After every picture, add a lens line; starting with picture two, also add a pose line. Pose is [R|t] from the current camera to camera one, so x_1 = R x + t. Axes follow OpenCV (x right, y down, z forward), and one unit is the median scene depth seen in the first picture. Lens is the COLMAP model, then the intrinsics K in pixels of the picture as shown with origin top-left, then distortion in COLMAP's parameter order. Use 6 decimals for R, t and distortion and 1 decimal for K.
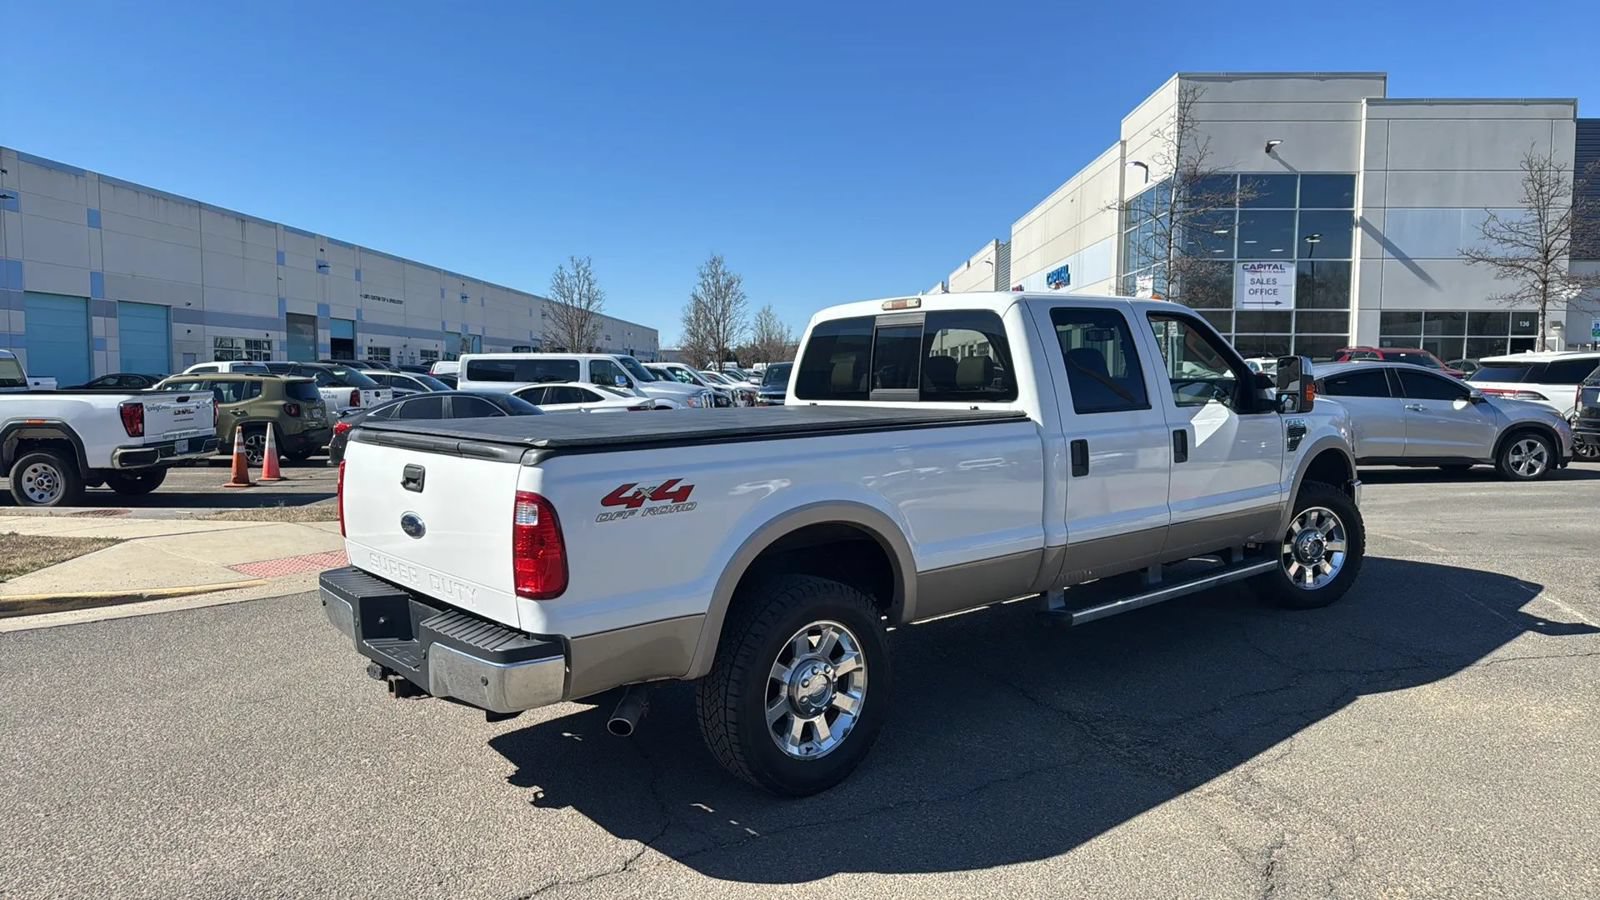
lens RADIAL K [[1077.5, 0, 798.1], [0, 1077.5, 450.6], [0, 0, 1]] dist [0.019579, -0.022590]
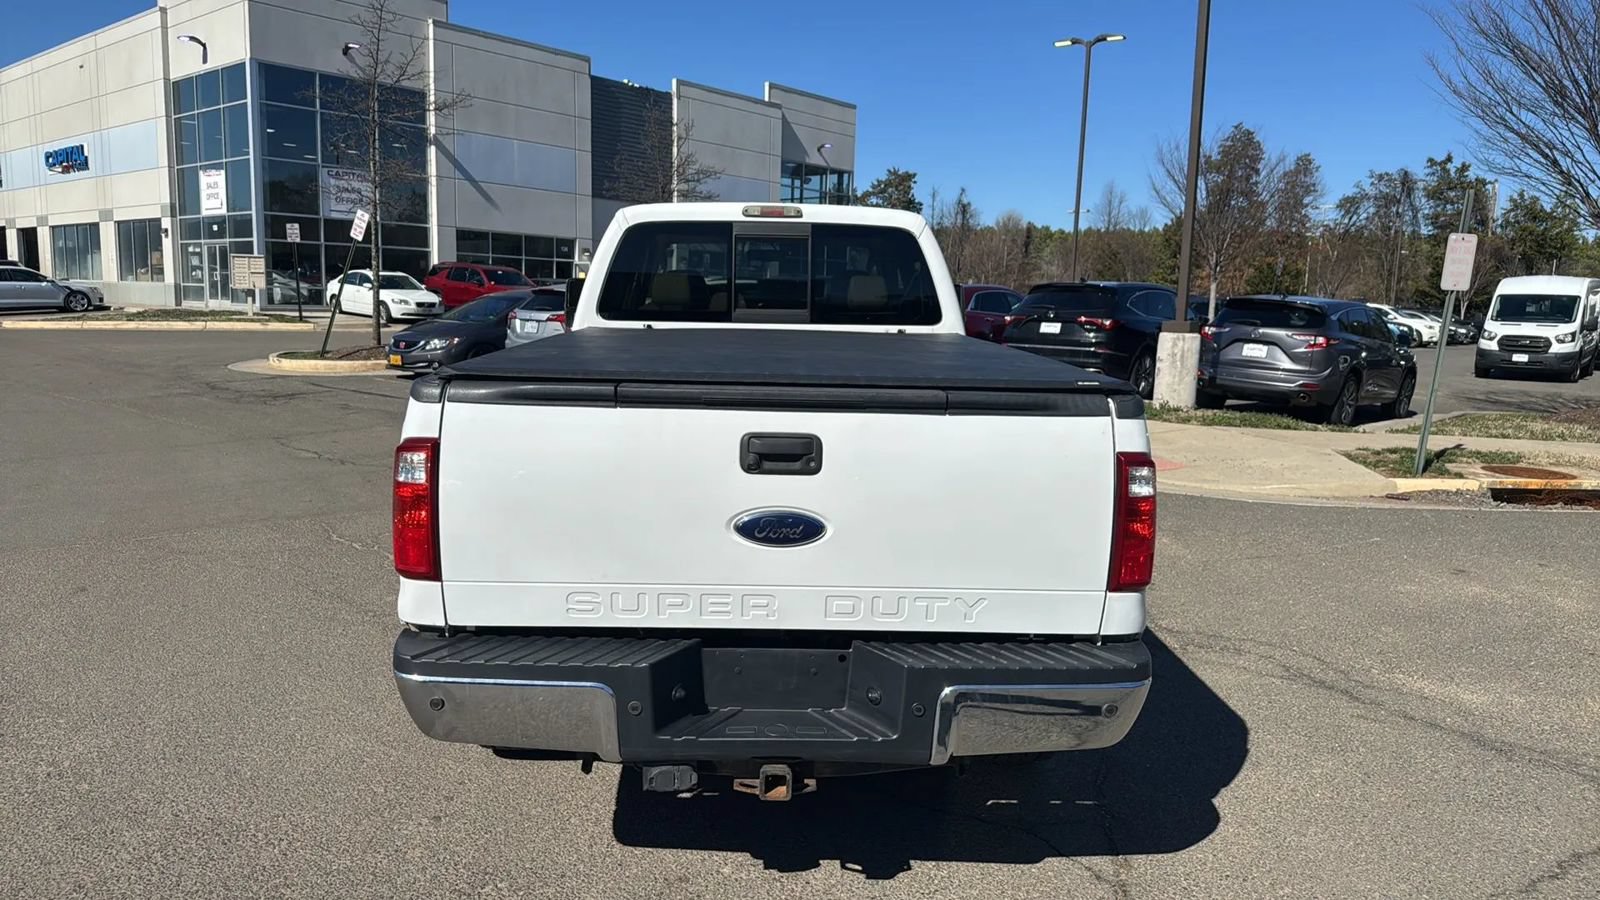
lens RADIAL K [[1069.3, 0, 797.3], [0, 1069.3, 462.4], [0, 0, 1]] dist [0.061725, -0.112307]
pose [[0.622389, -0.102006, 0.776032, -0.491957], [0.029923, 0.993848, 0.106638, -0.020952], [-0.782136, -0.043150, 0.621612, 0.358479]]
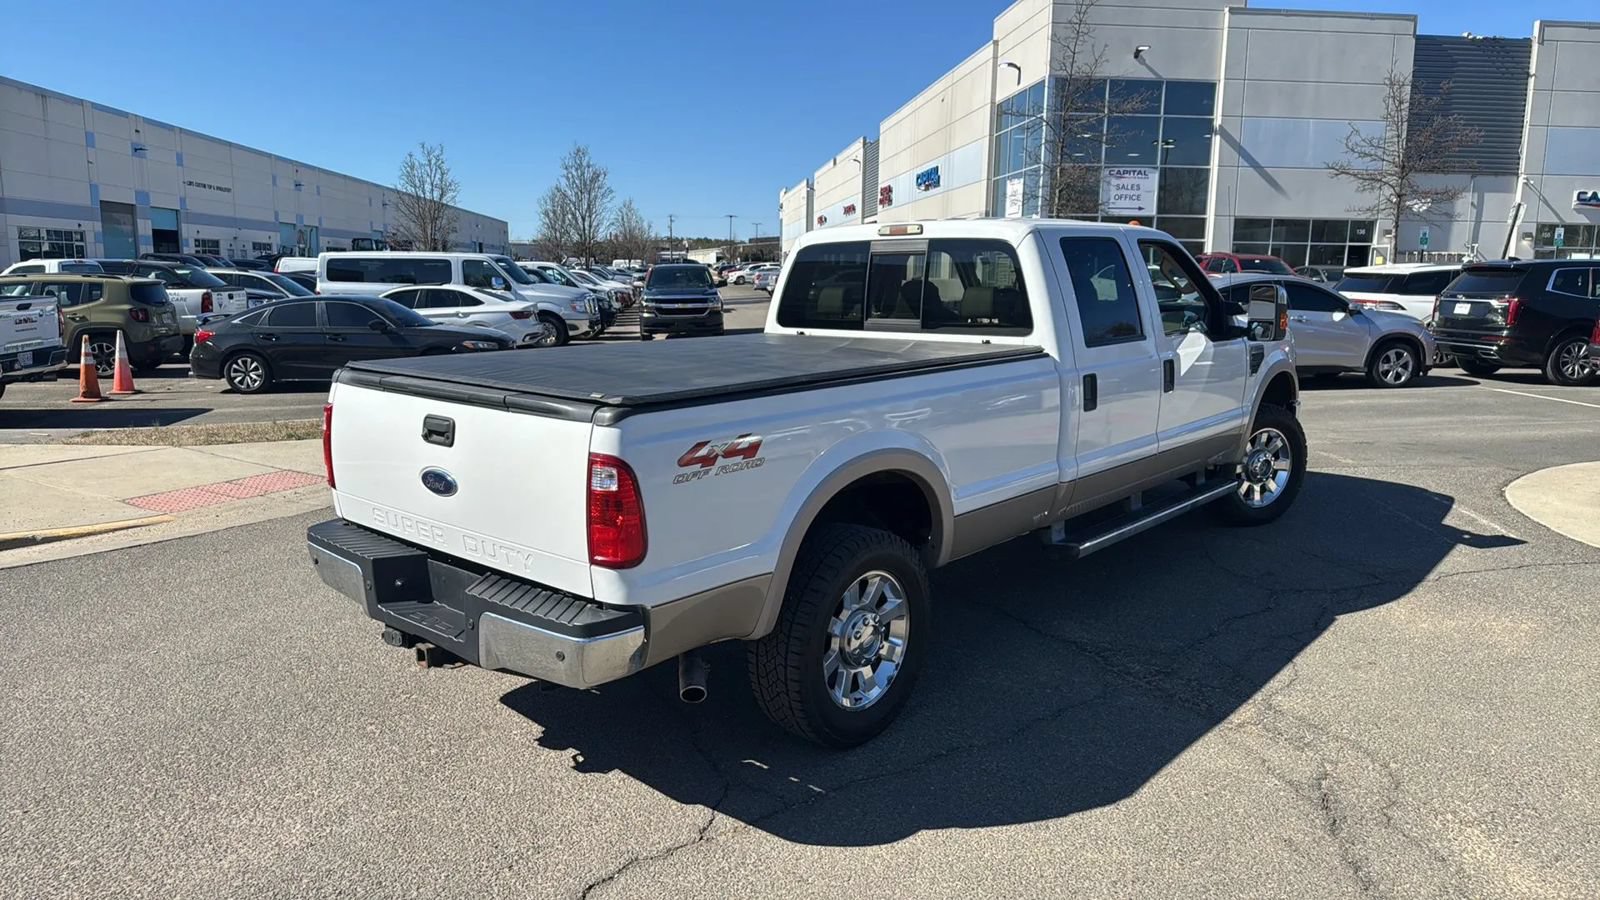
lens RADIAL K [[1072.8, 0, 797.5], [0, 1072.8, 446.3], [0, 0, 1]] dist [0.034296, -0.042499]
pose [[0.991154, -0.013734, 0.132004, -0.103850], [0.001626, 0.995813, 0.091397, -0.025910], [-0.132706, -0.090374, 0.987027, 0.037173]]
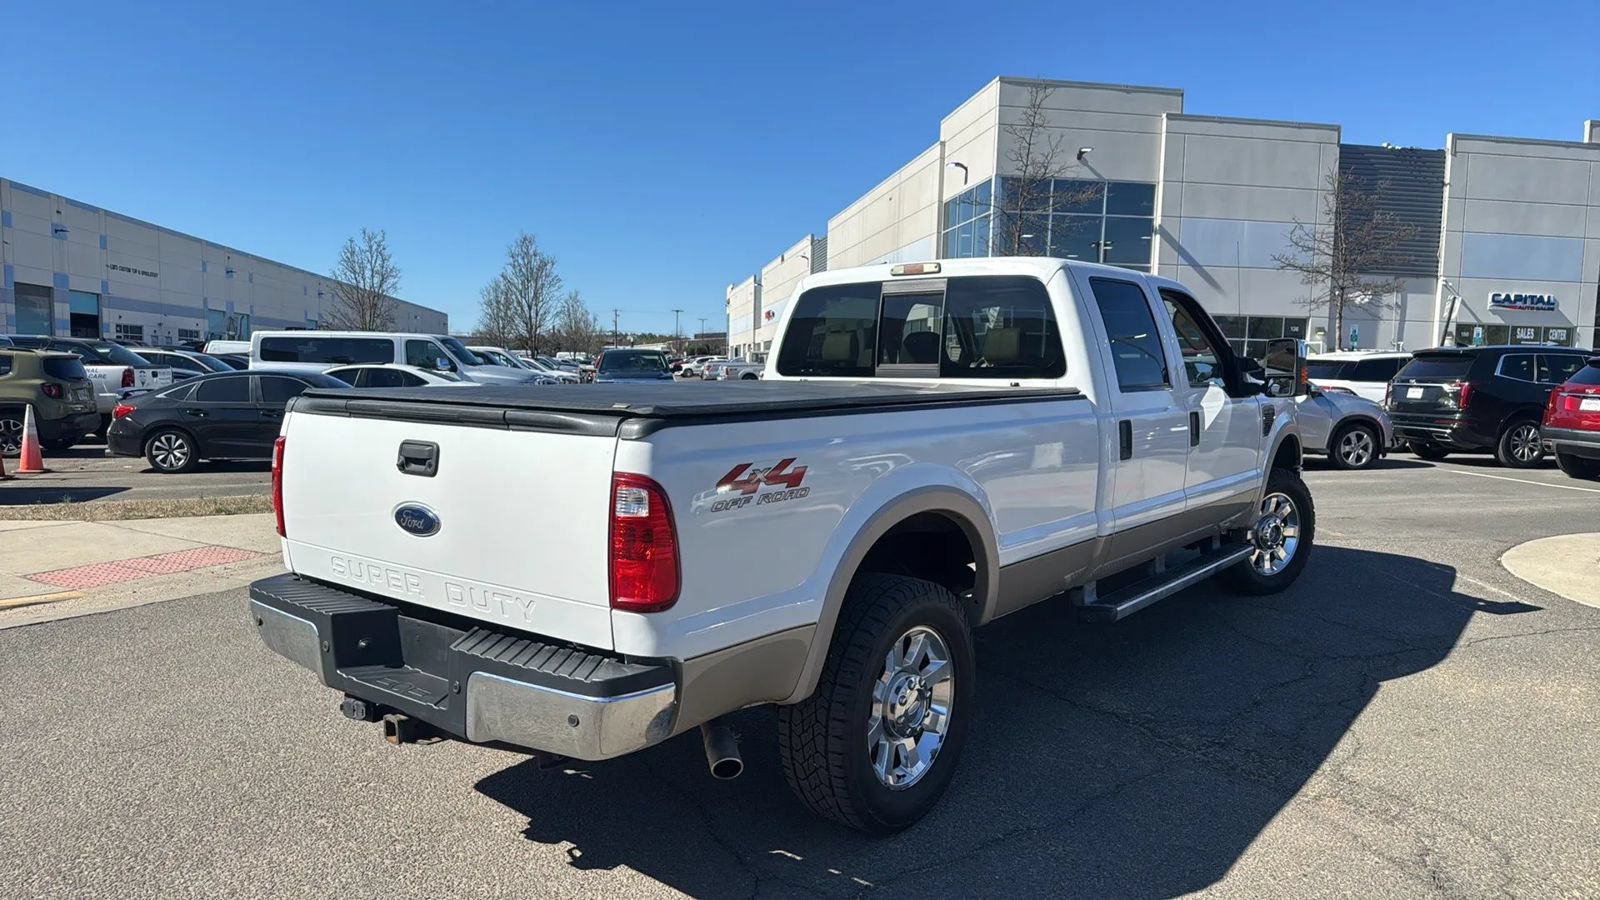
lens RADIAL K [[1075.5, 0, 821.1], [0, 1075.5, 469.3], [0, 0, 1]] dist [0.016988, -0.019620]
pose [[0.978478, -0.001969, 0.206343, -0.138097], [-0.002839, 0.999731, 0.023005, 0.008738], [-0.206333, -0.023096, 0.978209, 0.112185]]
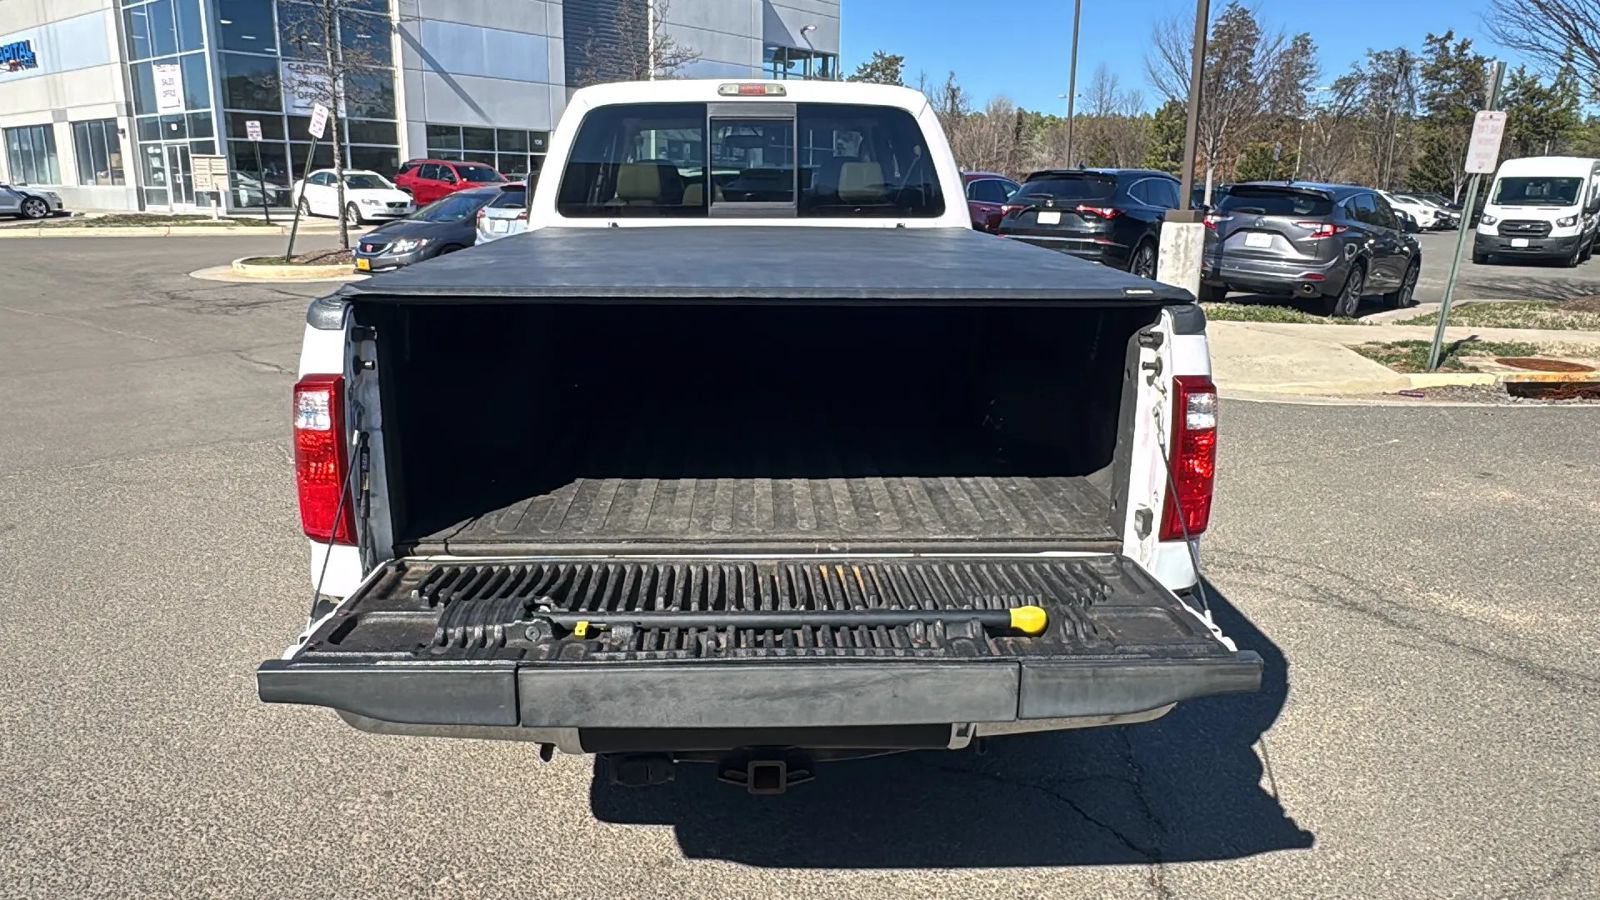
lens RADIAL K [[1077.8, 0, 797.0], [0, 1077.8, 472.0], [0, 0, 1]] dist [-0.011229, -0.003099]
pose [[0.612179, -0.193004, 0.766802, -0.439236], [0.045578, 0.976754, 0.209461, -0.023412], [-0.789404, -0.093278, 0.606745, 0.400297]]
